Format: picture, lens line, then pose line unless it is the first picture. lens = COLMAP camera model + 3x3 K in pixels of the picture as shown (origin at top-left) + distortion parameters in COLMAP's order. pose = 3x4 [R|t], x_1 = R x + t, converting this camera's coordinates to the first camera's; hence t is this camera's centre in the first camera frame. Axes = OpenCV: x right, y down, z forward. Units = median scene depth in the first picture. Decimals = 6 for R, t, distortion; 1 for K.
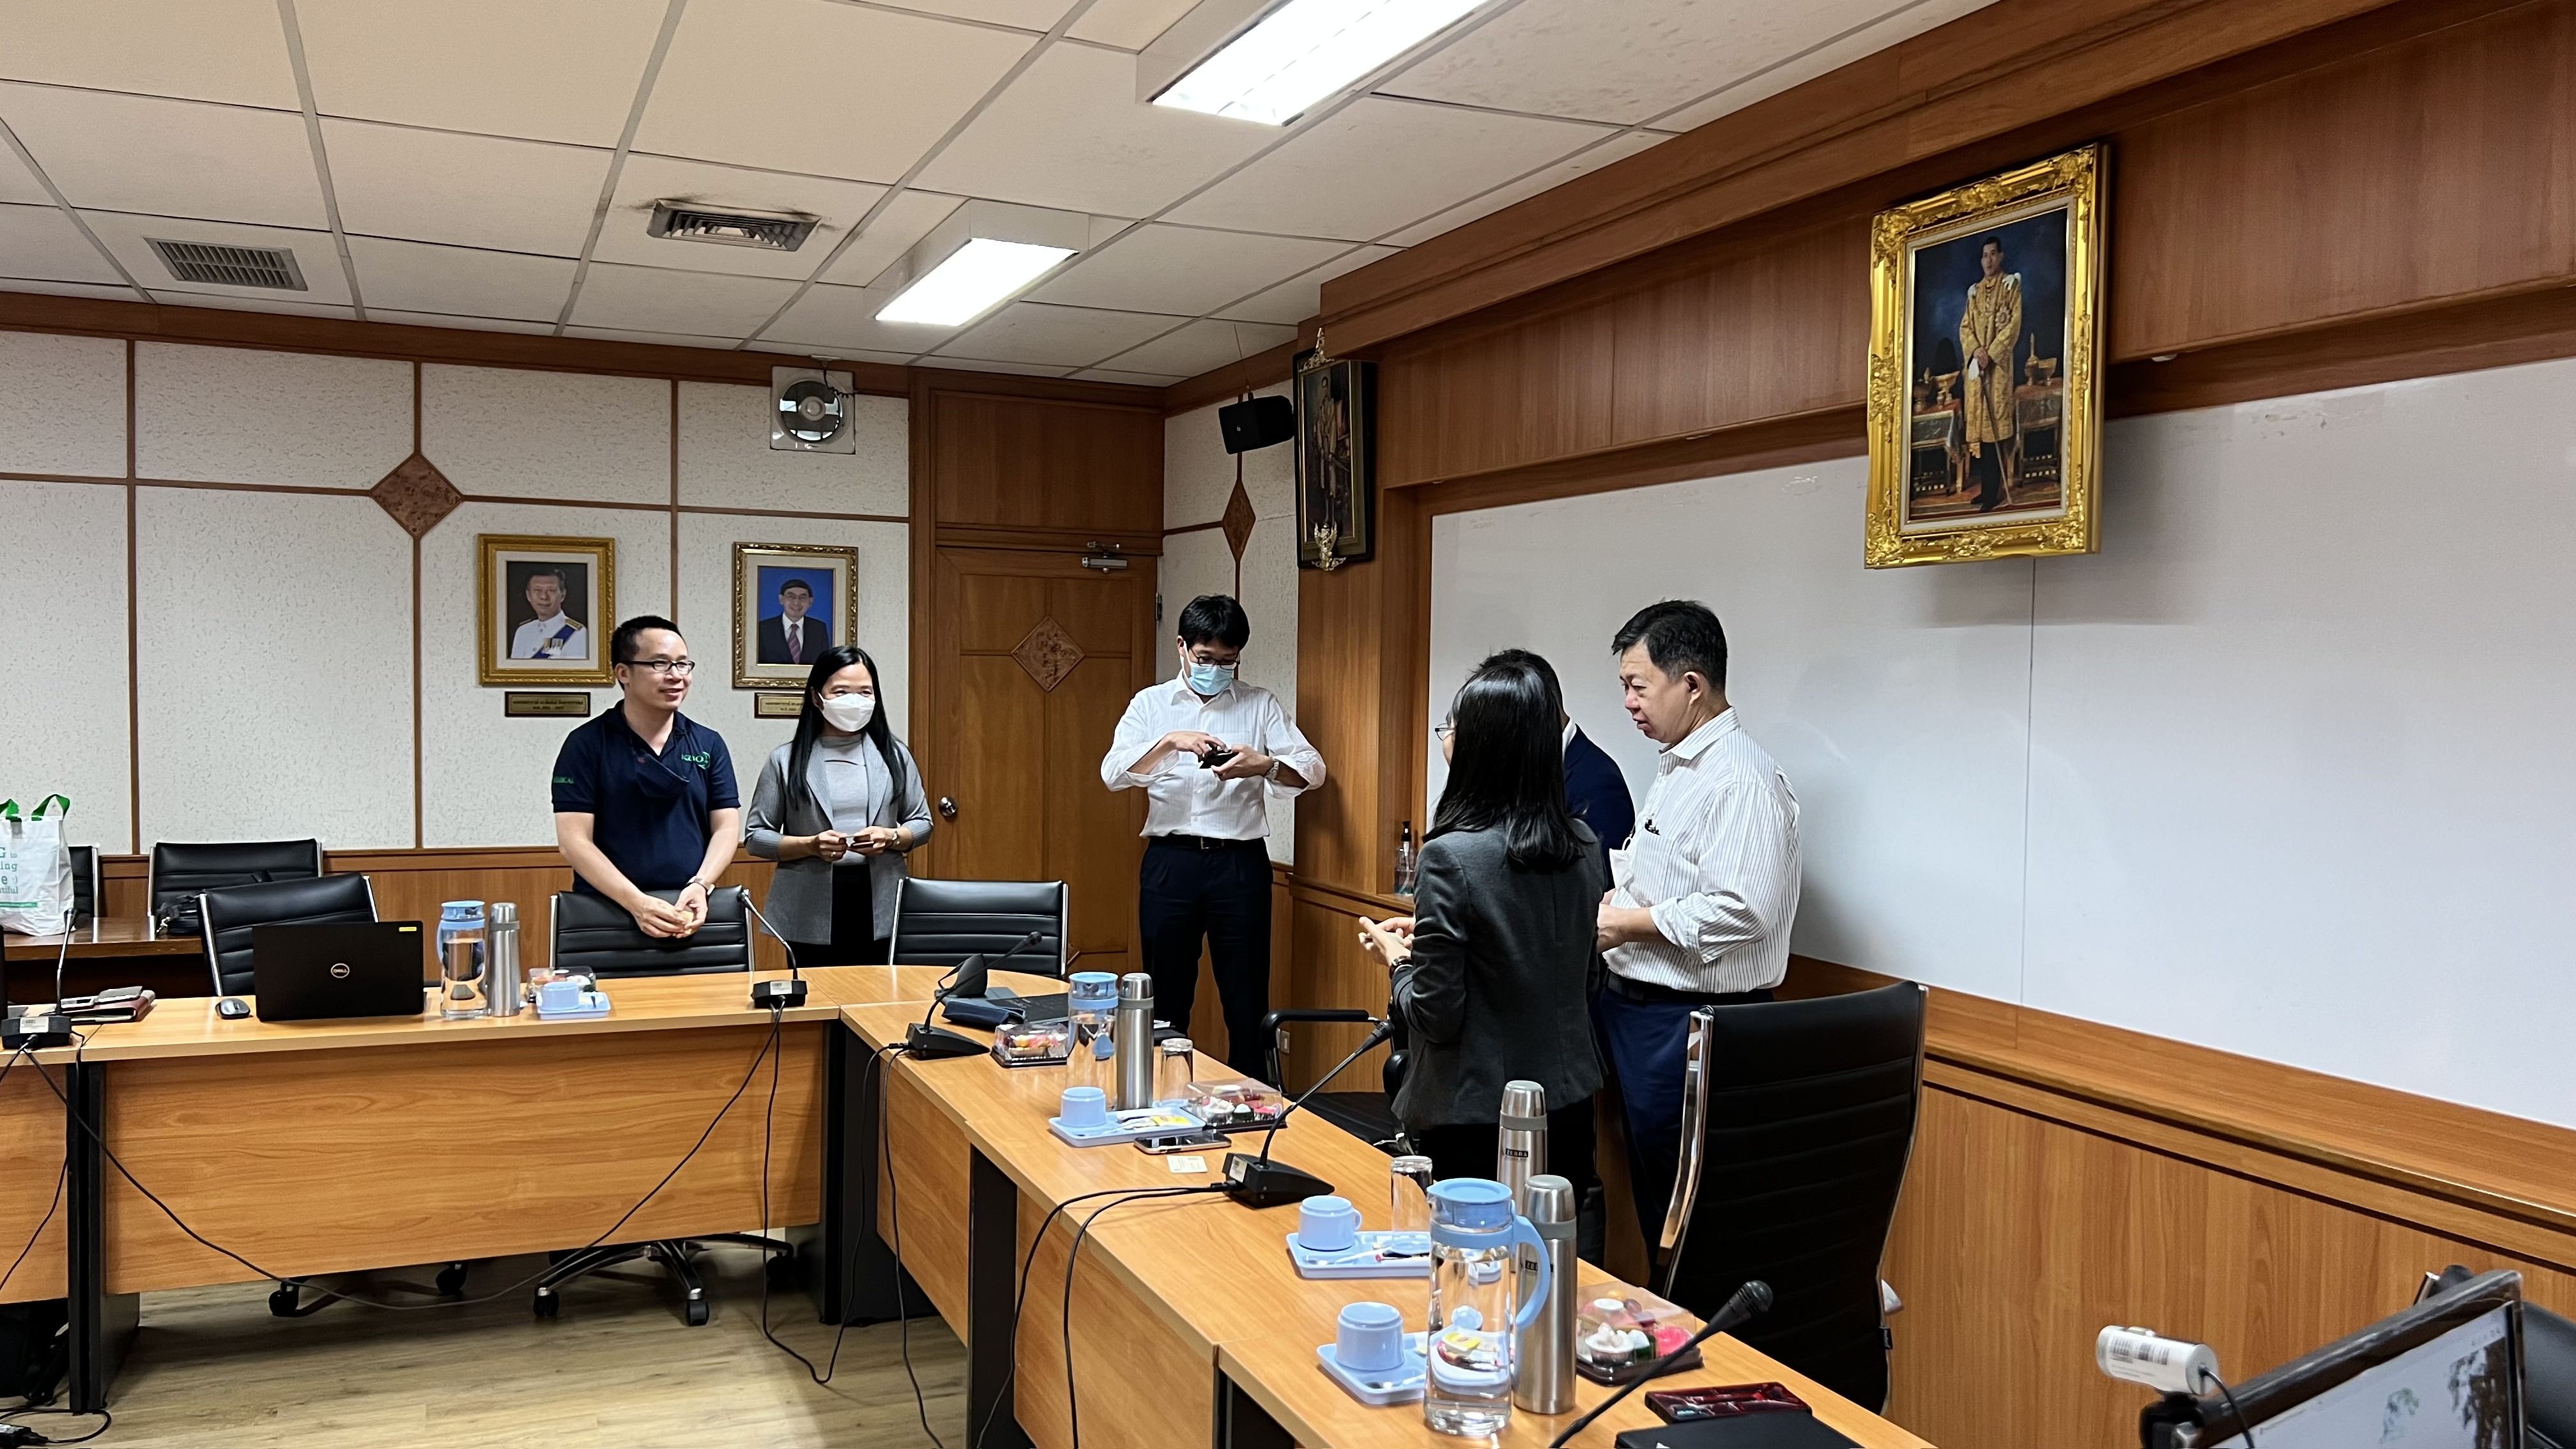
lens RADIAL K [[1930.9, 0, 1270.5], [0, 1930.9, 761.2], [0, 0, 1]] dist [0.068233, -0.090536]
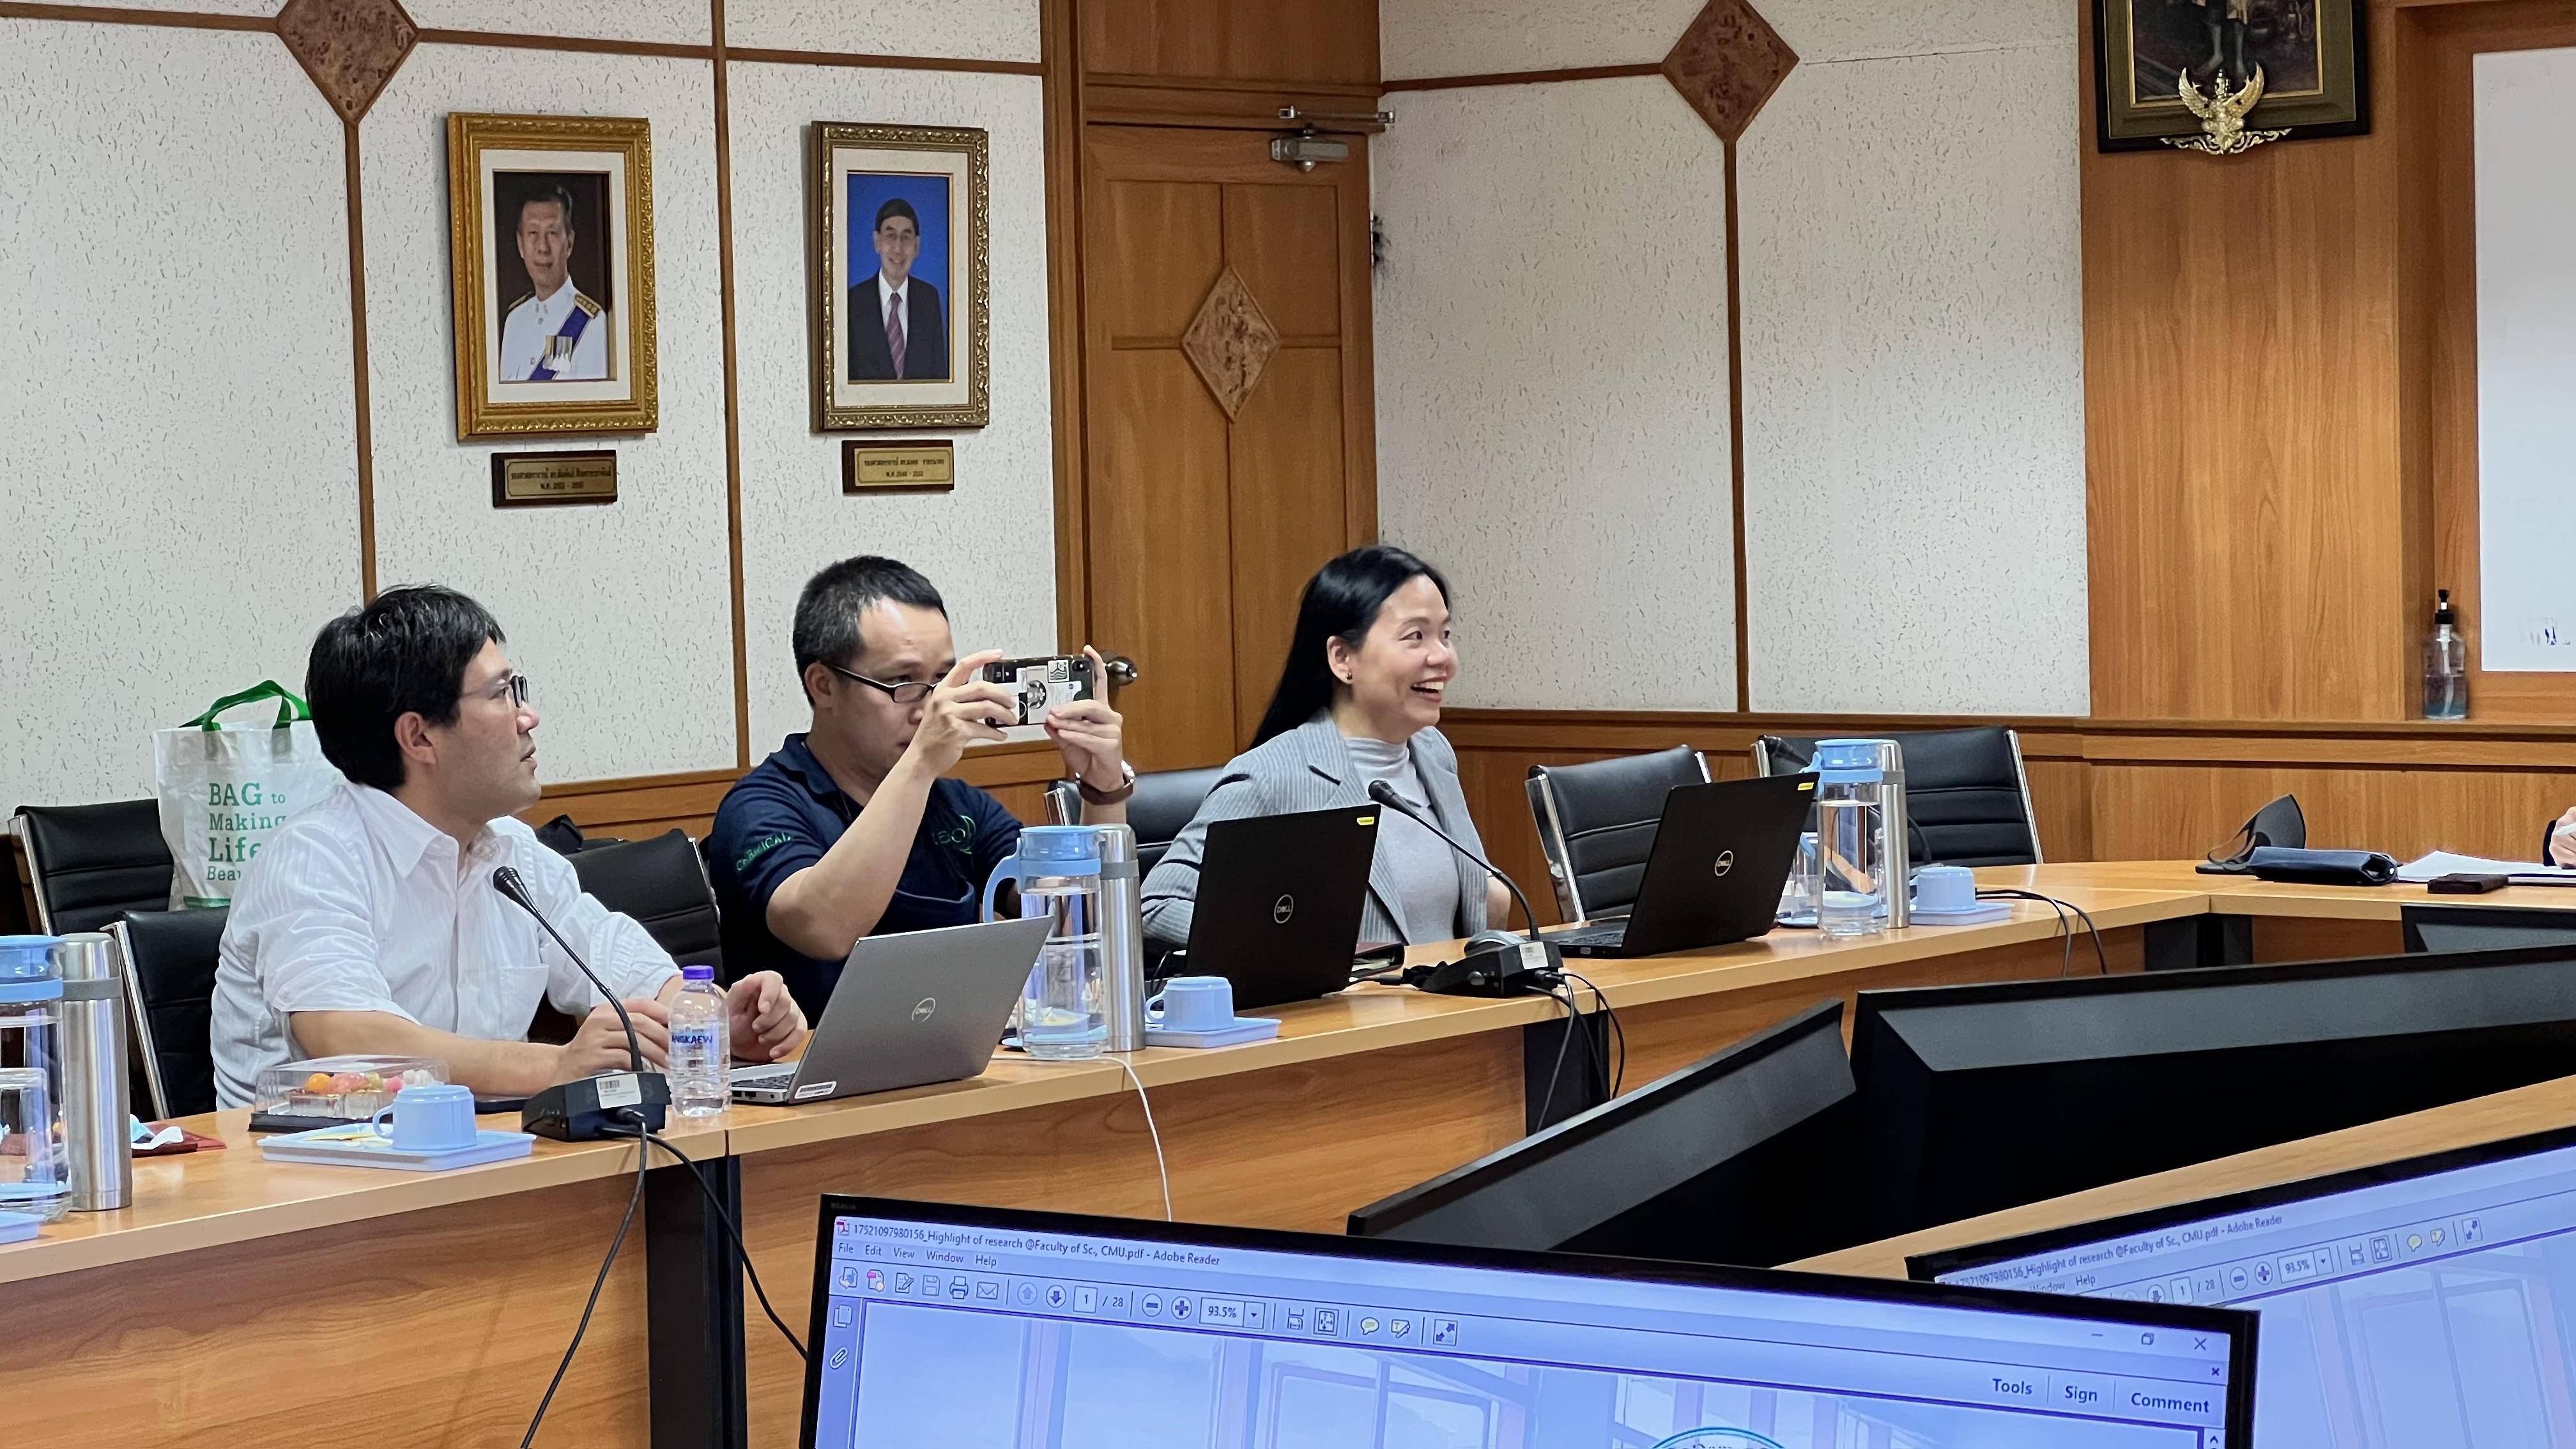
lens RADIAL K [[5805.8, 0, 1284.4], [0, 5805.8, 713.8], [0, 0, 1]] dist [0.240385, 0.000000]
pose [[0.879500, -0.063365, 0.471661, -1.064484], [0.063190, 0.997870, 0.016229, 0.018526], [-0.471685, 0.015530, 0.881630, -0.374215]]
